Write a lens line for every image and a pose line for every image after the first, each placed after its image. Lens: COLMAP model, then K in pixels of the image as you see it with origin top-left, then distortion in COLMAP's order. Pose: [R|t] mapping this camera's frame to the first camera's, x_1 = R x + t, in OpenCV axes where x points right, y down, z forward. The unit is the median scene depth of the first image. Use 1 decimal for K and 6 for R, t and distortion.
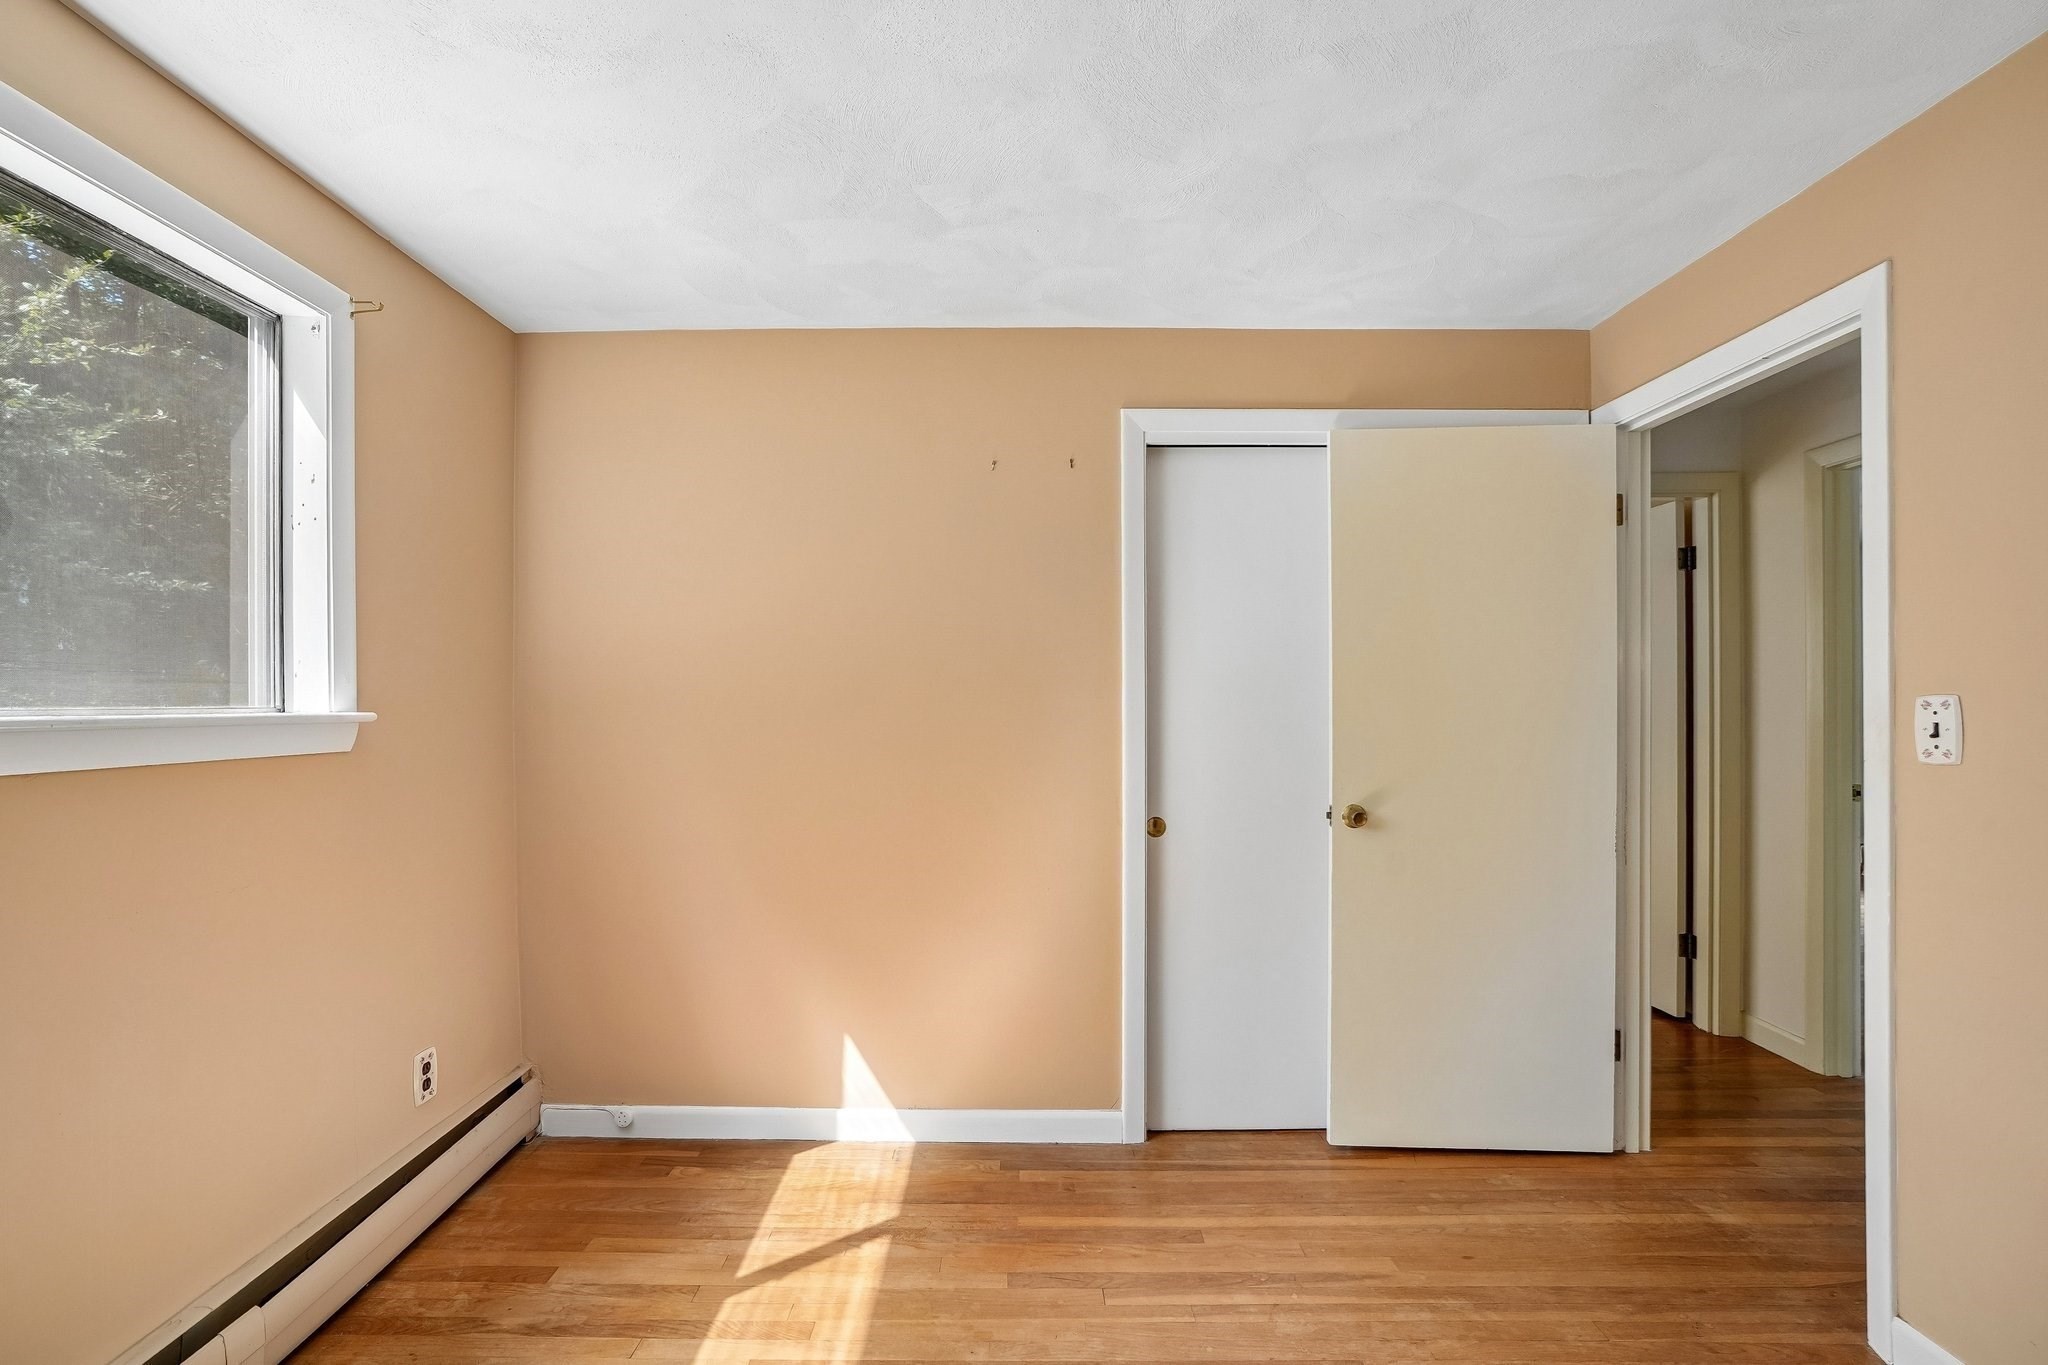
lens RADIAL K [[956.1, 0, 1024.0], [0, 956.1, 682.5], [0, 0, 1]] dist [-0.071600, 0.029418]
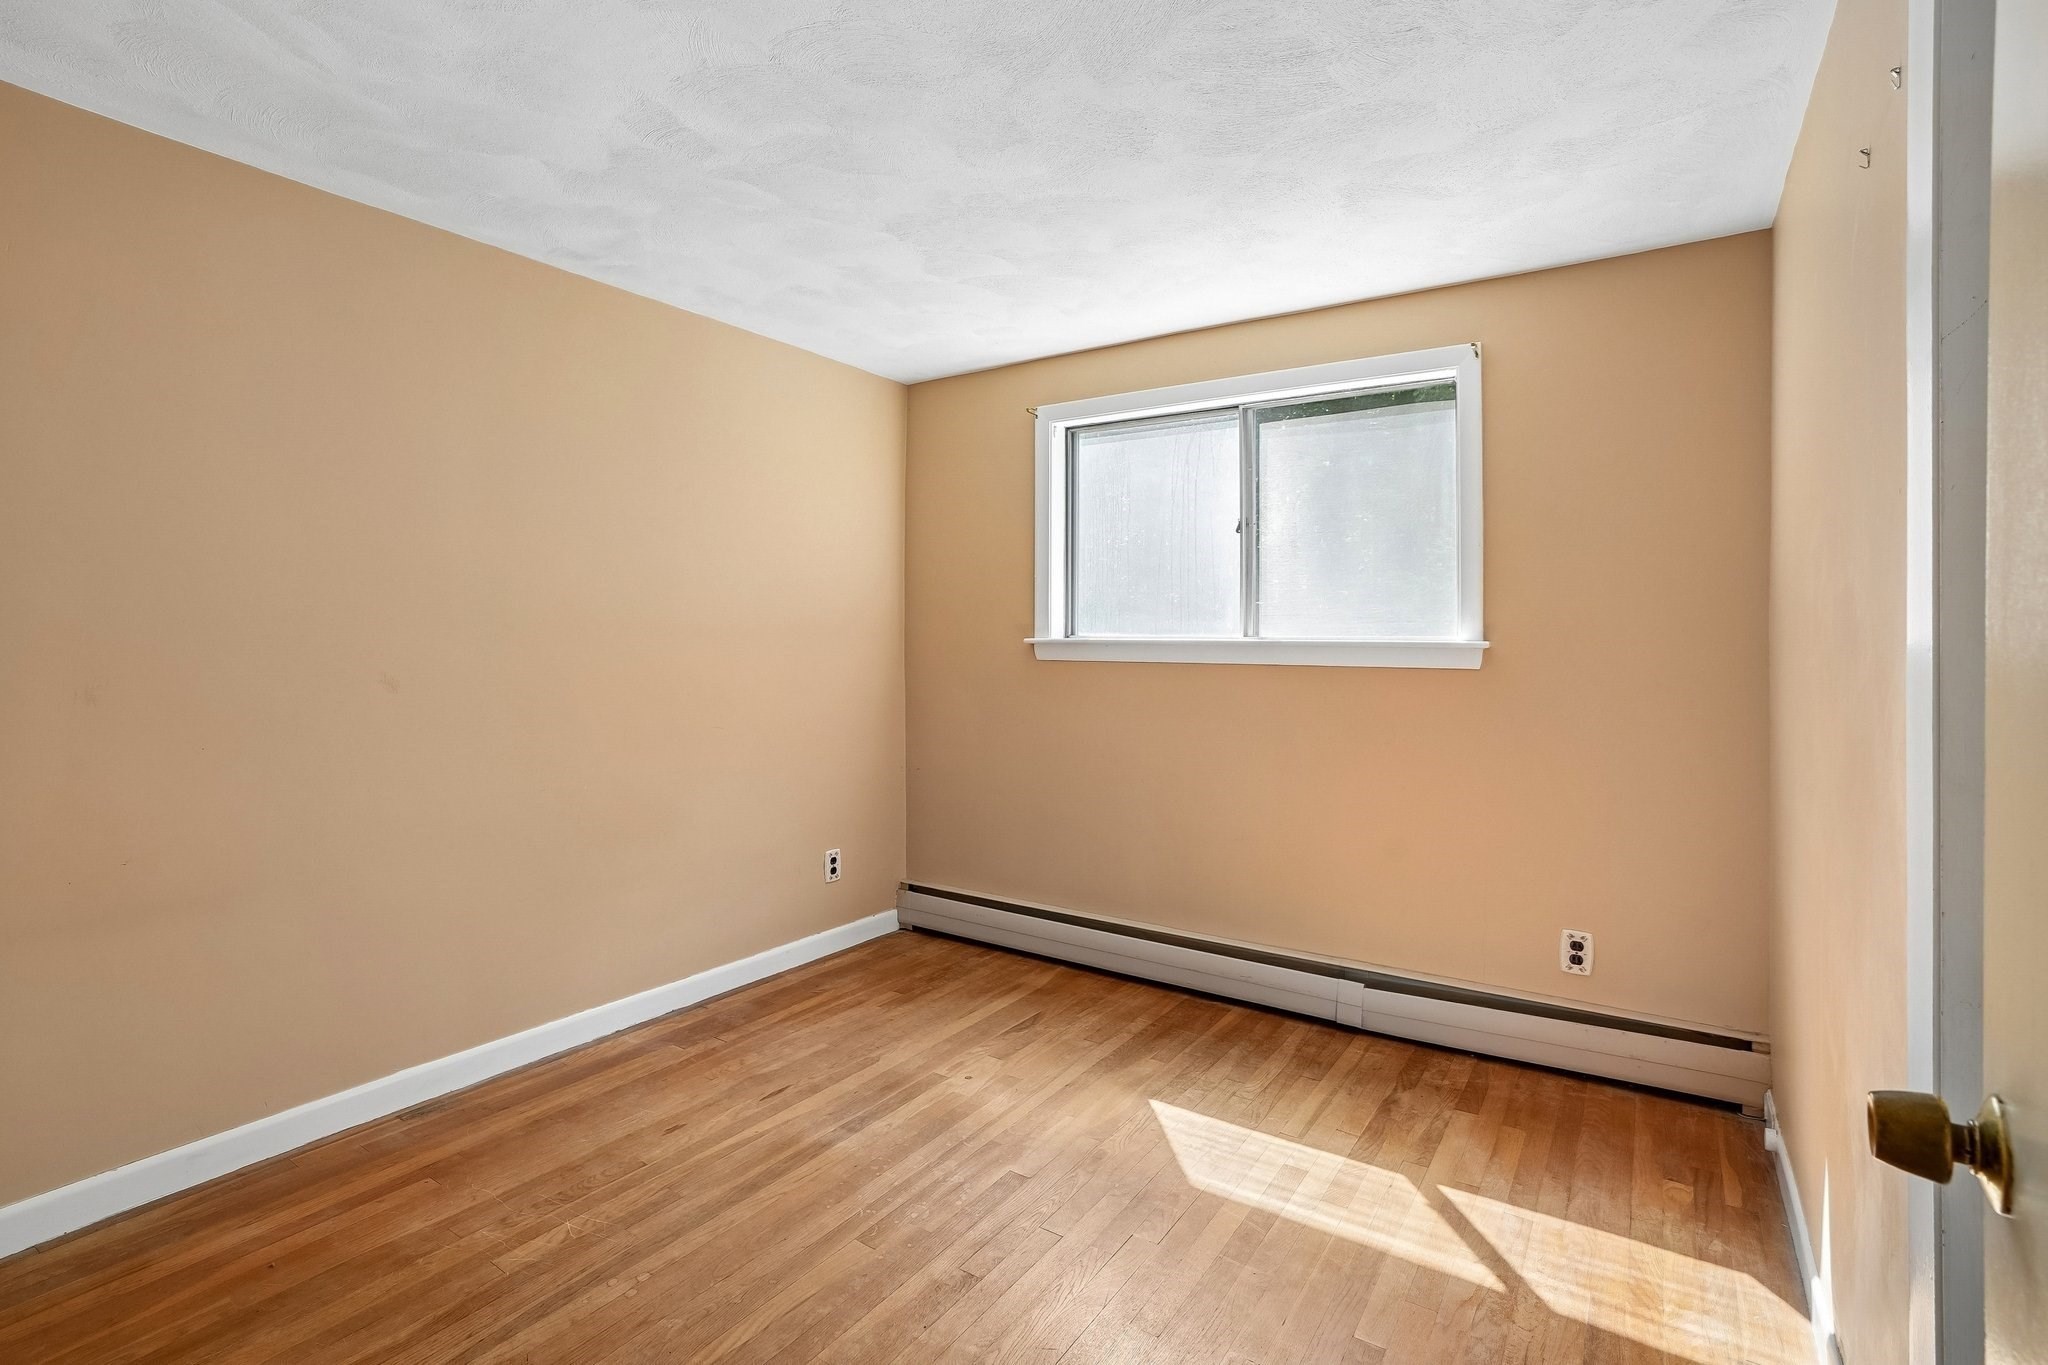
lens RADIAL K [[963.7, 0, 1013.9], [0, 963.7, 641.3], [0, 0, 1]] dist [-0.066212, 0.027748]
pose [[-0.563724, 0.000934, -0.825963, 0.804583], [0.006104, 0.999977, -0.003036, 0.031219], [0.825941, -0.006753, -0.563716, 1.176358]]
